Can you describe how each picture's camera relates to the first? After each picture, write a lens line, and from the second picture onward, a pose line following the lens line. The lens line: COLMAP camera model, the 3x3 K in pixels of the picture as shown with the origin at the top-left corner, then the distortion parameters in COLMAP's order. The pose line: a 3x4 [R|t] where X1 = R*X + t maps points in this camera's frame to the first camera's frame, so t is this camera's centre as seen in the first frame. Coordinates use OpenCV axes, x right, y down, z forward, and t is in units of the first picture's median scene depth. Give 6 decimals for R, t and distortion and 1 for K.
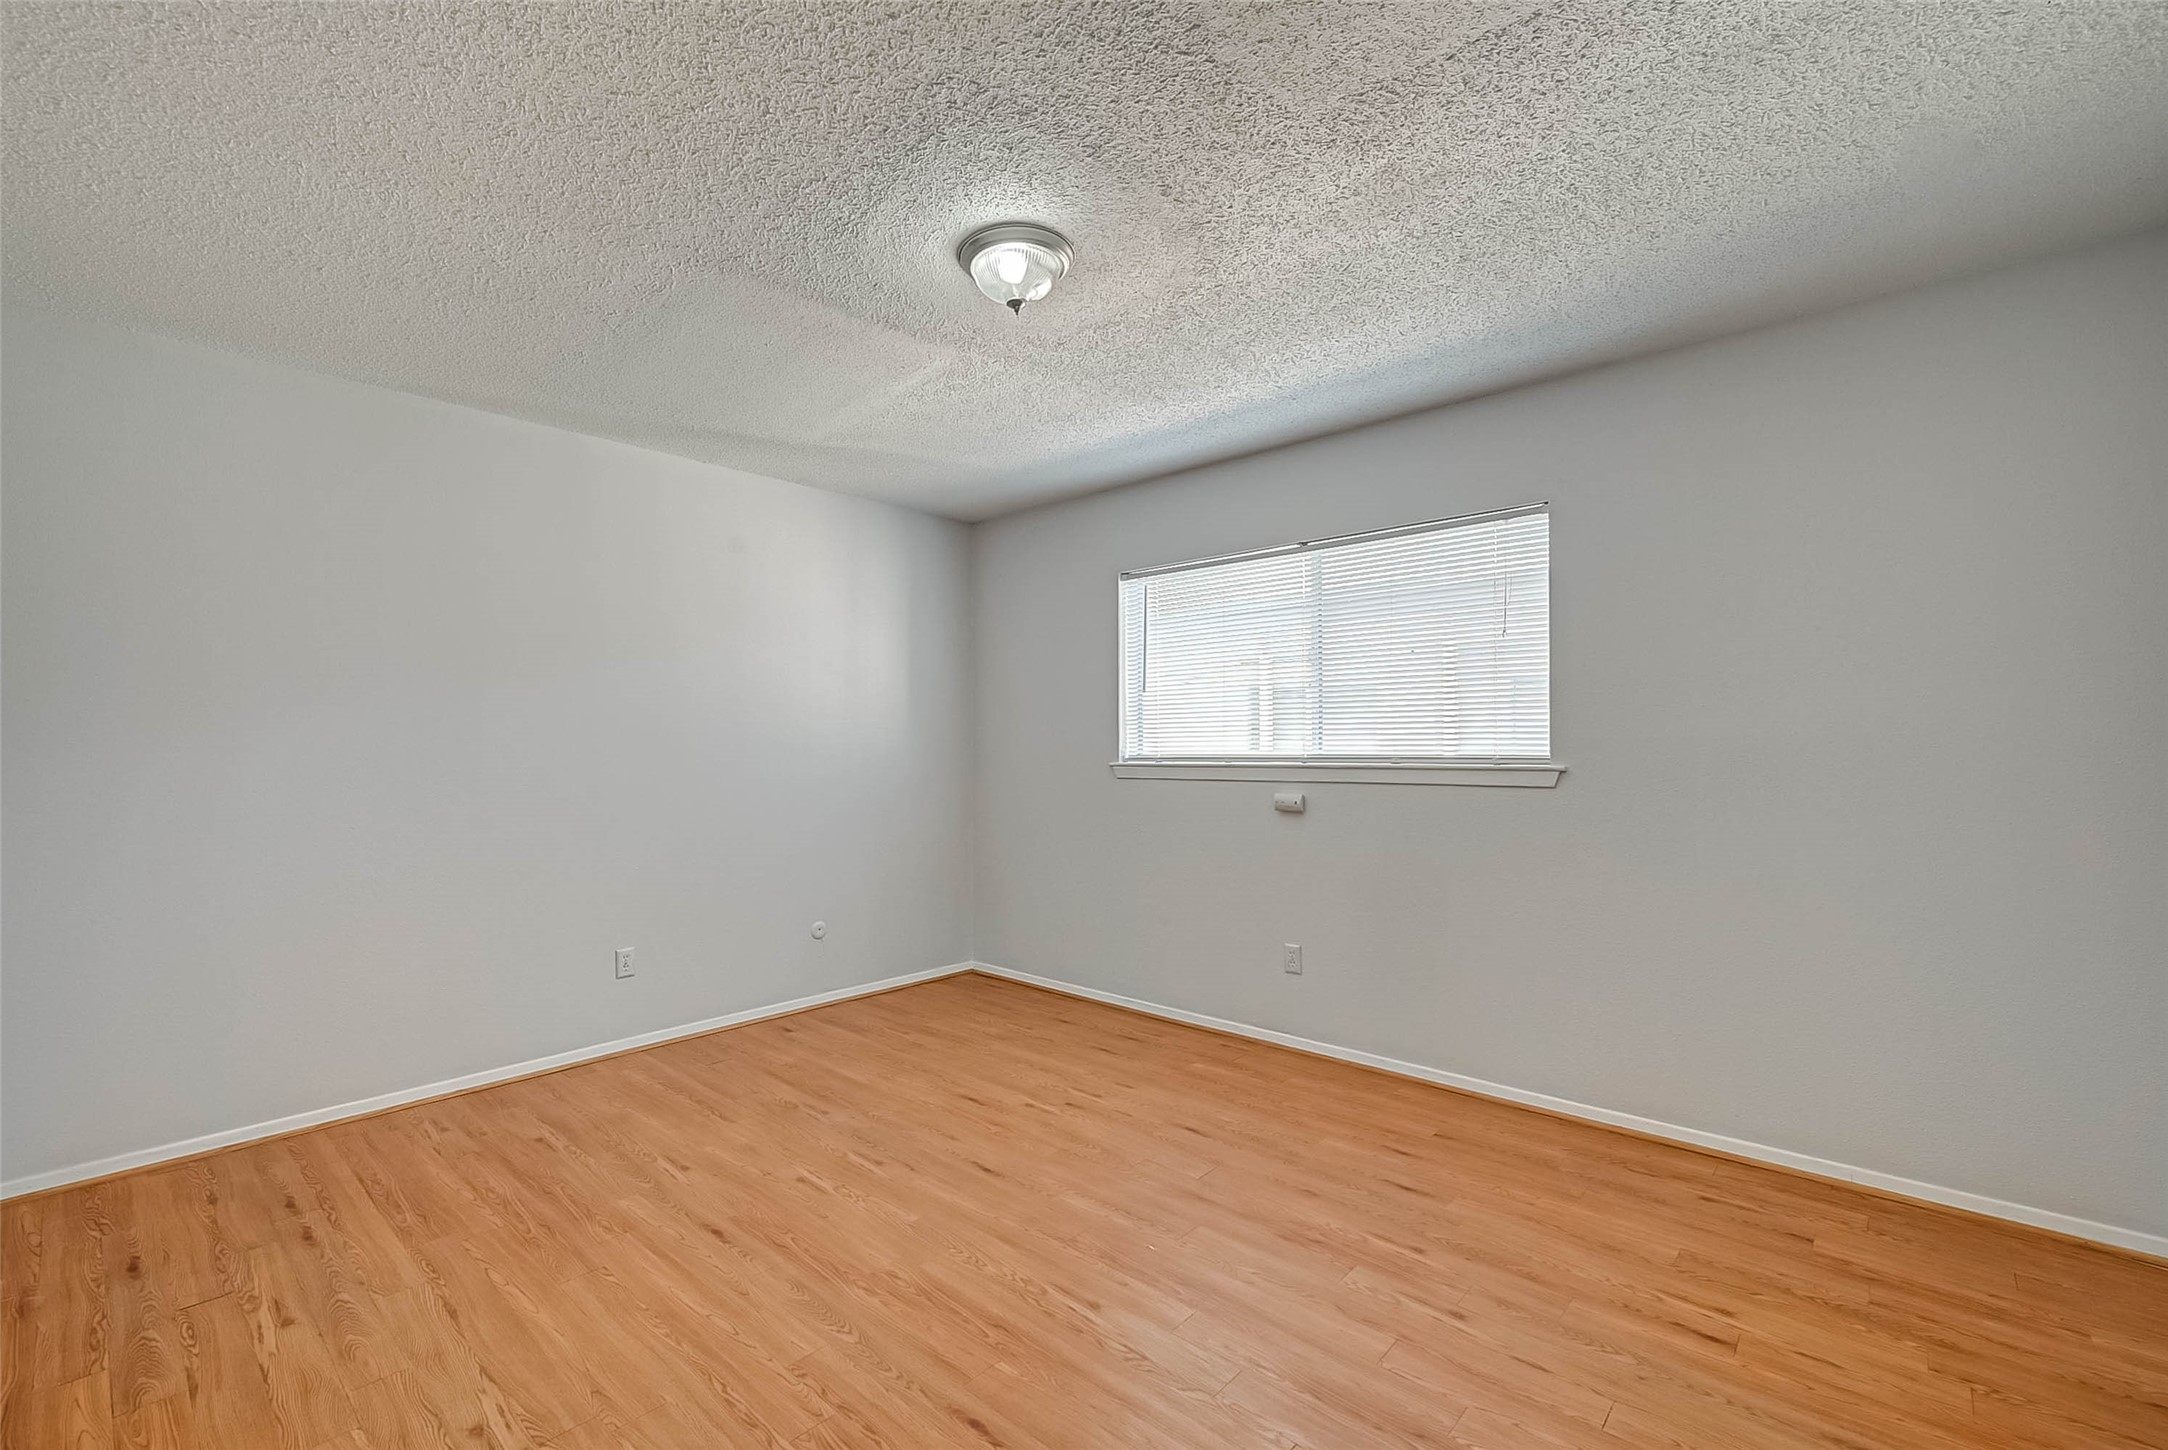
lens RADIAL K [[865.5, 0, 1069.2], [0, 865.5, 726.6], [0, 0, 1]] dist [-0.000021, 0.000073]
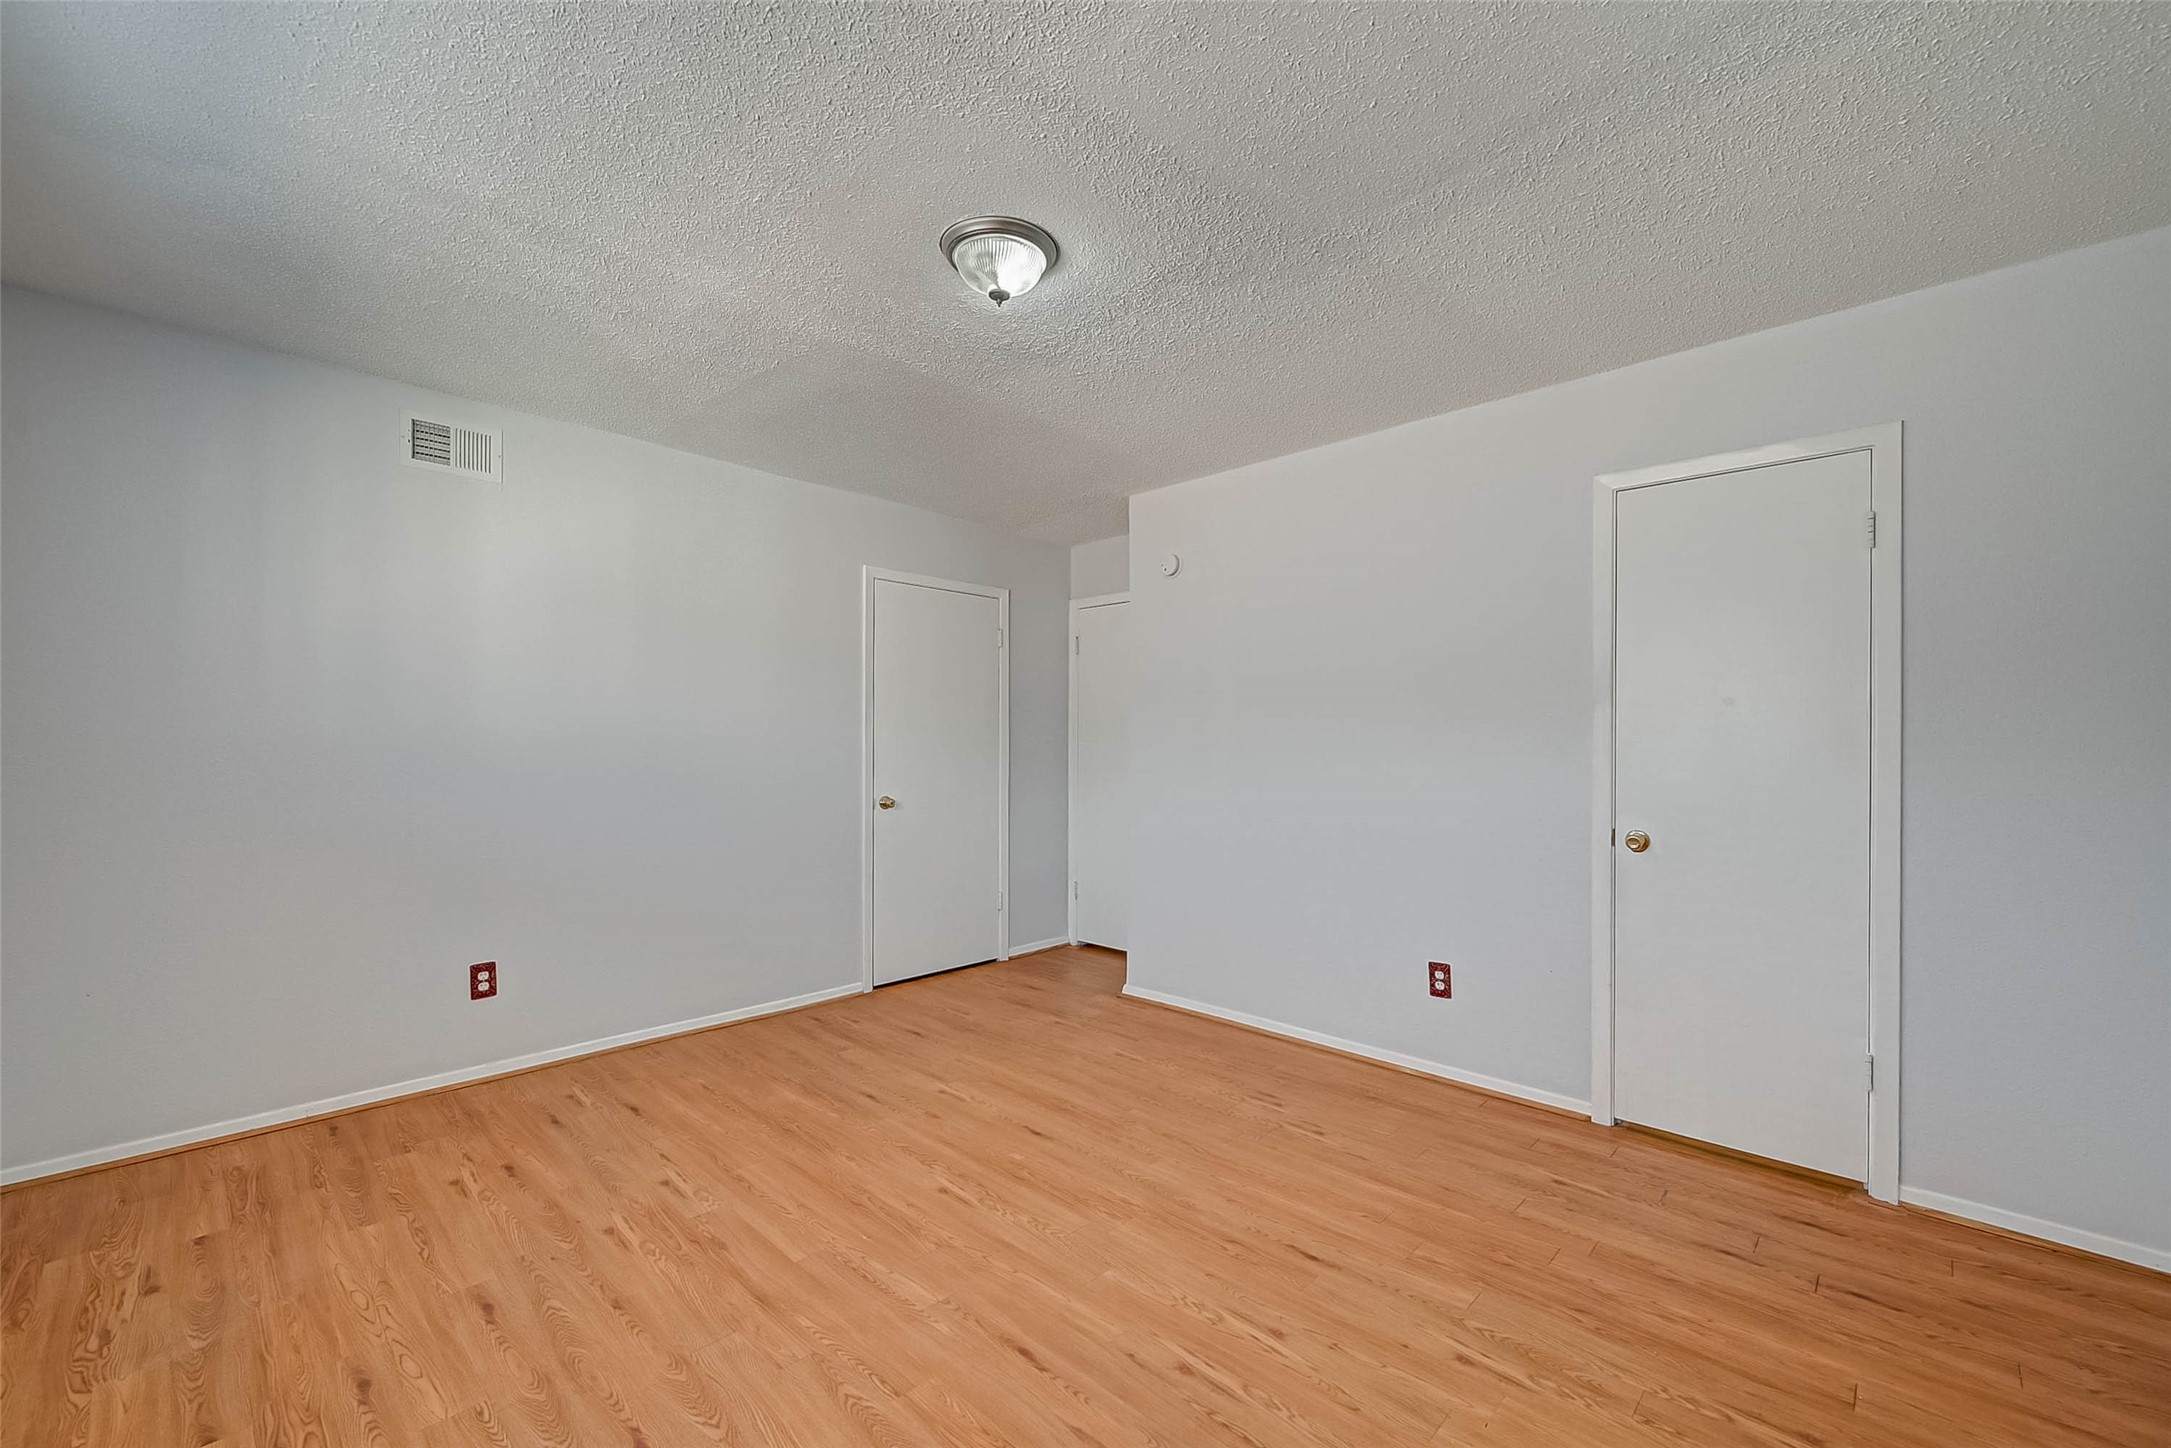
lens RADIAL K [[866.7, 0, 1070.7], [0, 866.7, 725.6], [0, 0, 1]] dist [-0.000021, 0.000073]
pose [[-0.998050, -0.001561, 0.062408, -0.210907], [-0.004571, 0.998831, -0.048122, 0.053915], [-0.062260, -0.048313, -0.996890, 2.063238]]
